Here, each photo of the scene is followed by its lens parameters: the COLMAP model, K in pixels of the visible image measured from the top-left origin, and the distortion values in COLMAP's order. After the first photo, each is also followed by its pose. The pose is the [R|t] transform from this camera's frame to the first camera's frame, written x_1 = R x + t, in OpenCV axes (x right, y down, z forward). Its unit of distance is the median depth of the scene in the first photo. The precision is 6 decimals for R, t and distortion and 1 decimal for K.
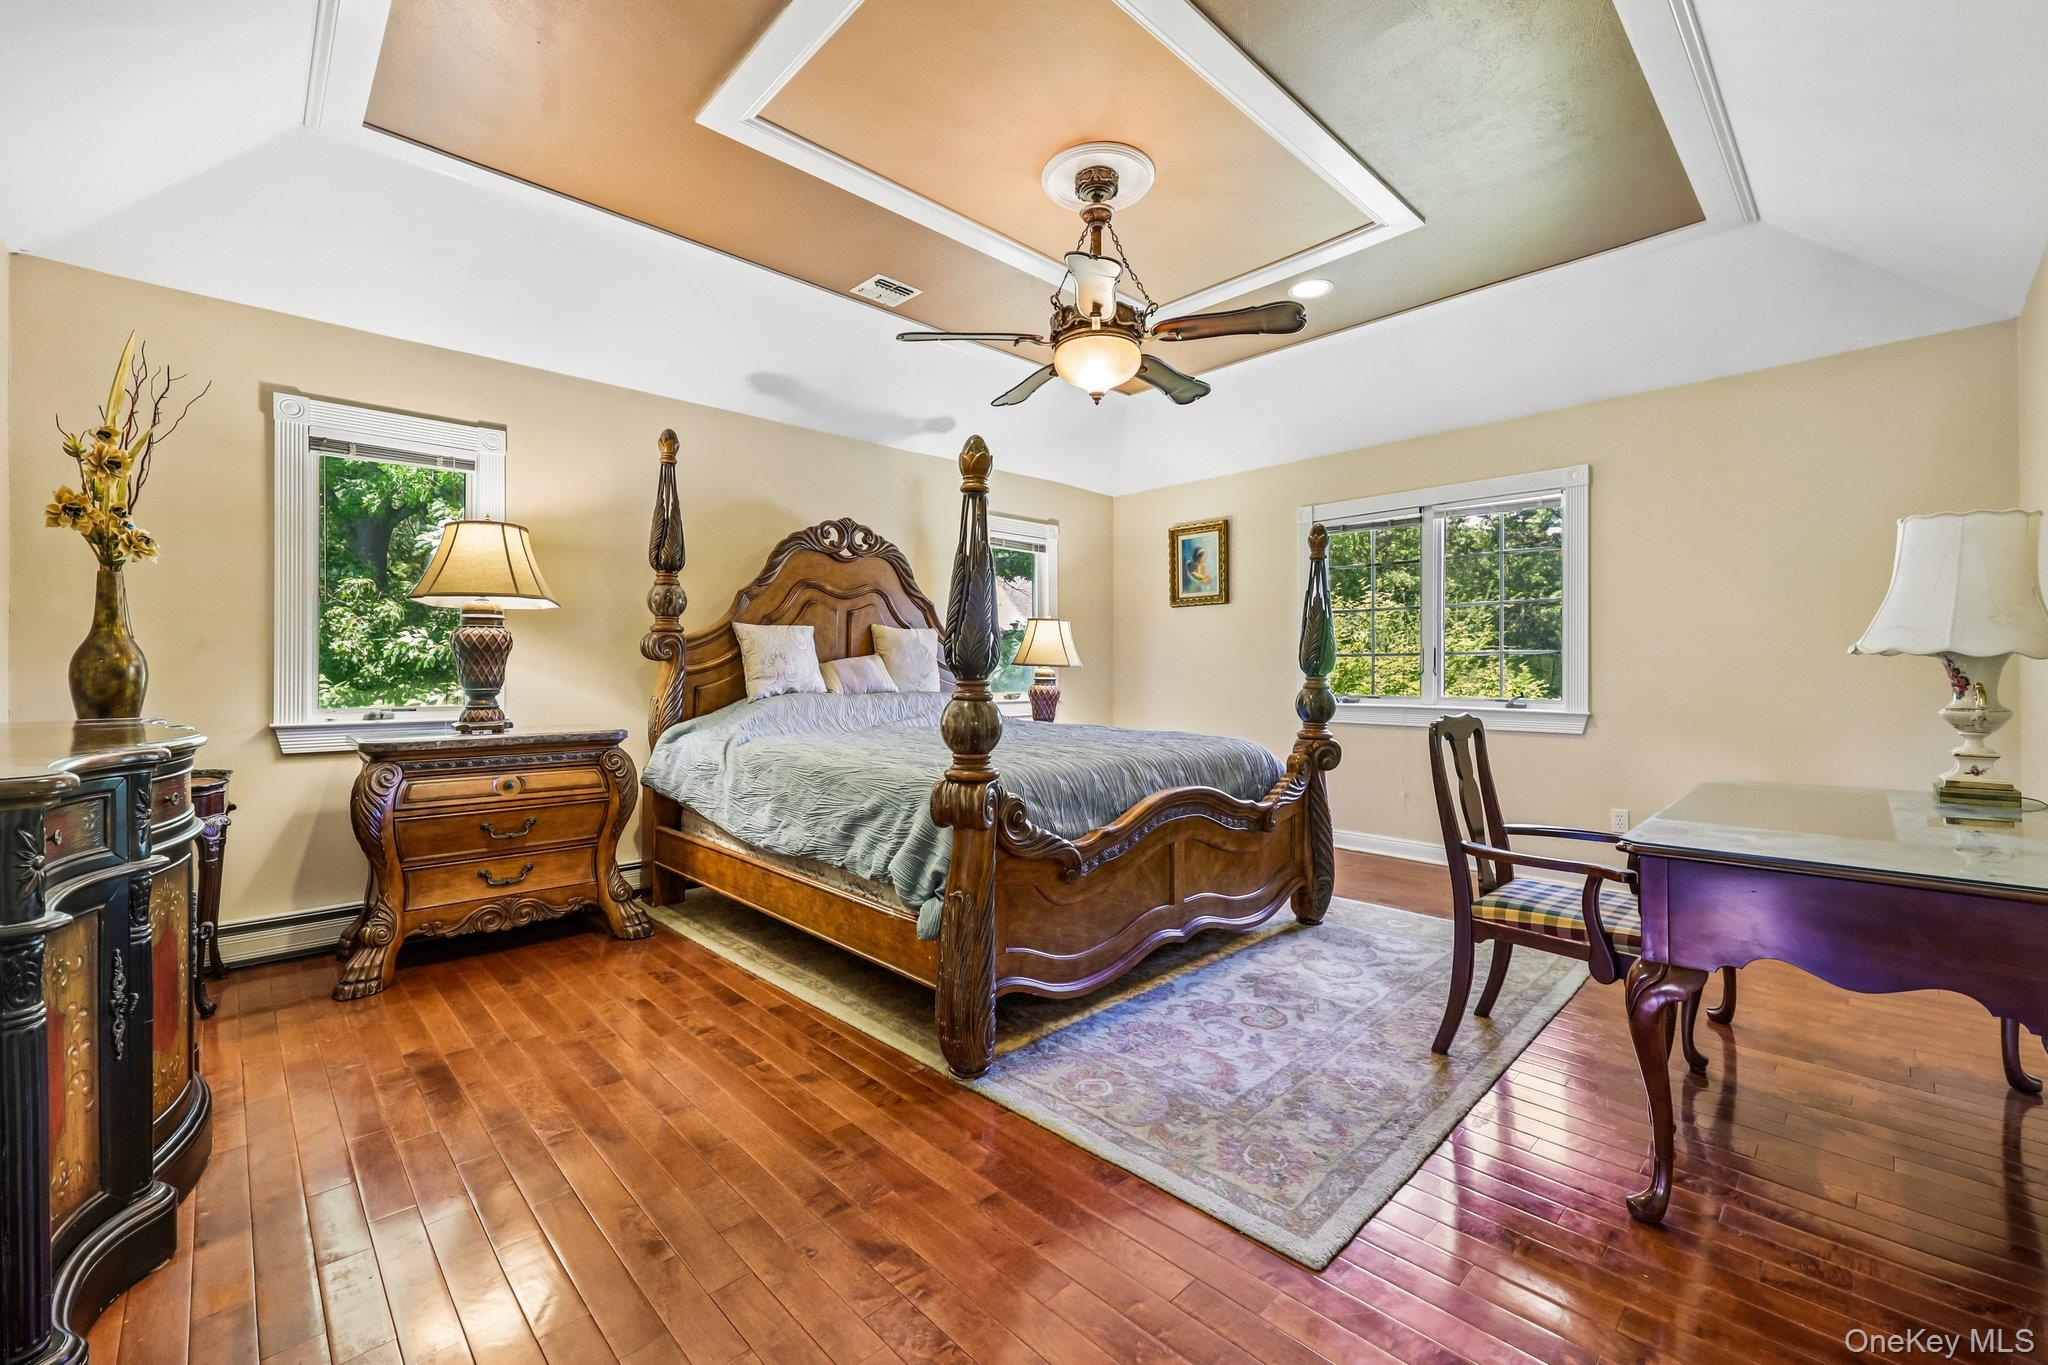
lens RADIAL K [[822.0, 0, 1025.7], [0, 822.0, 678.3], [0, 0, 1]] dist [0.002636, 0.000288]
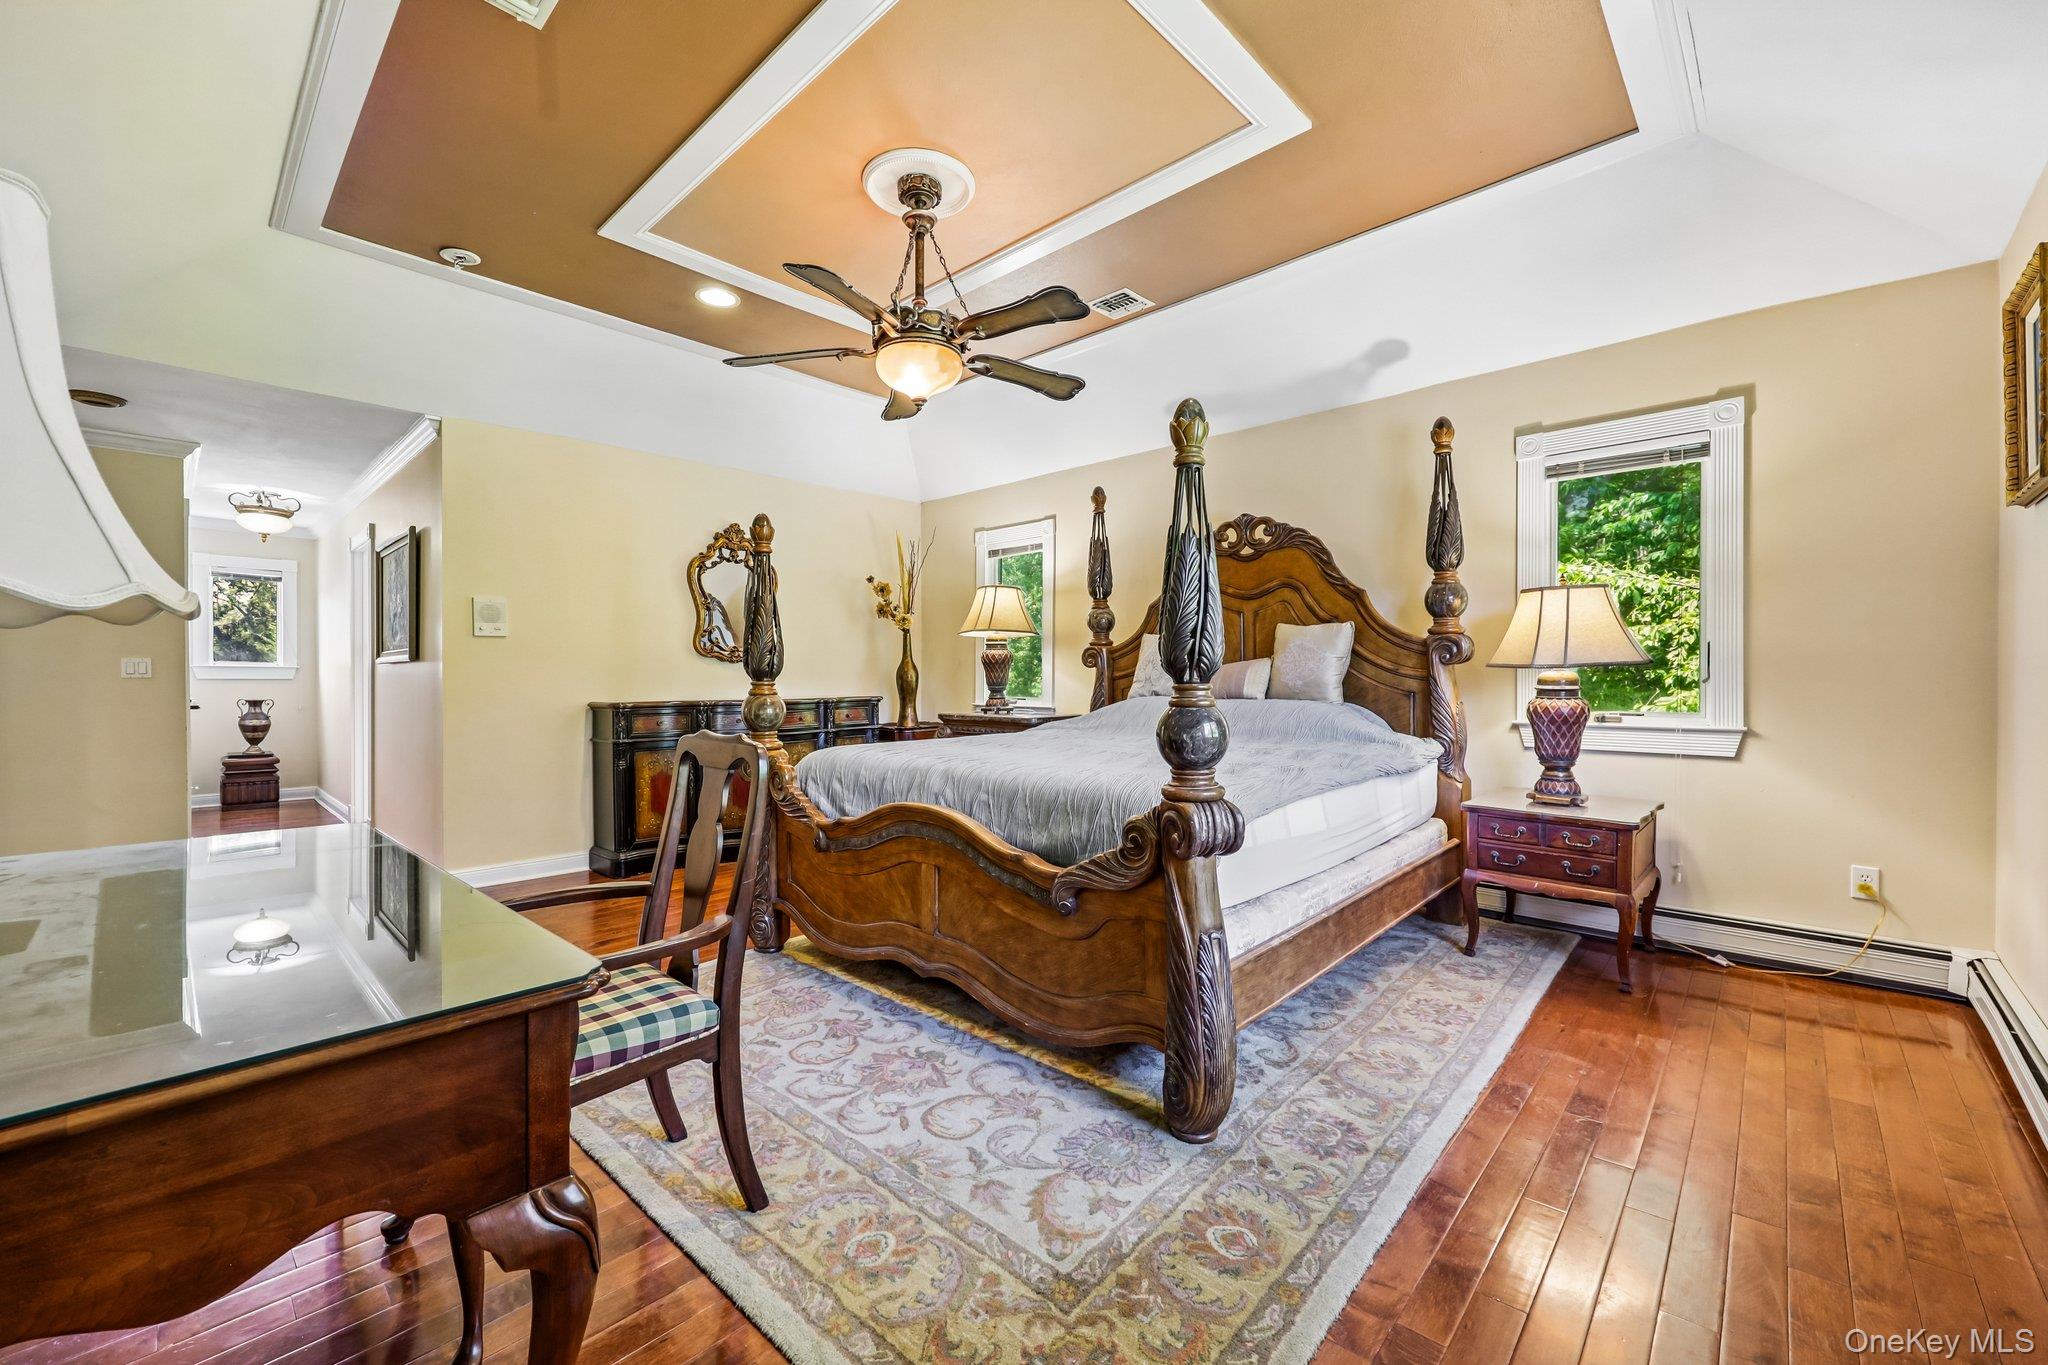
lens RADIAL K [[822.0, 0, 1026.1], [0, 822.0, 676.9], [0, 0, 1]] dist [0.002636, 0.000288]
pose [[0.058467, 0.000302, -0.998289, 0.985543], [-0.007469, 0.999972, -0.000135, -0.006916], [0.998261, 0.007464, 0.058468, 0.950710]]
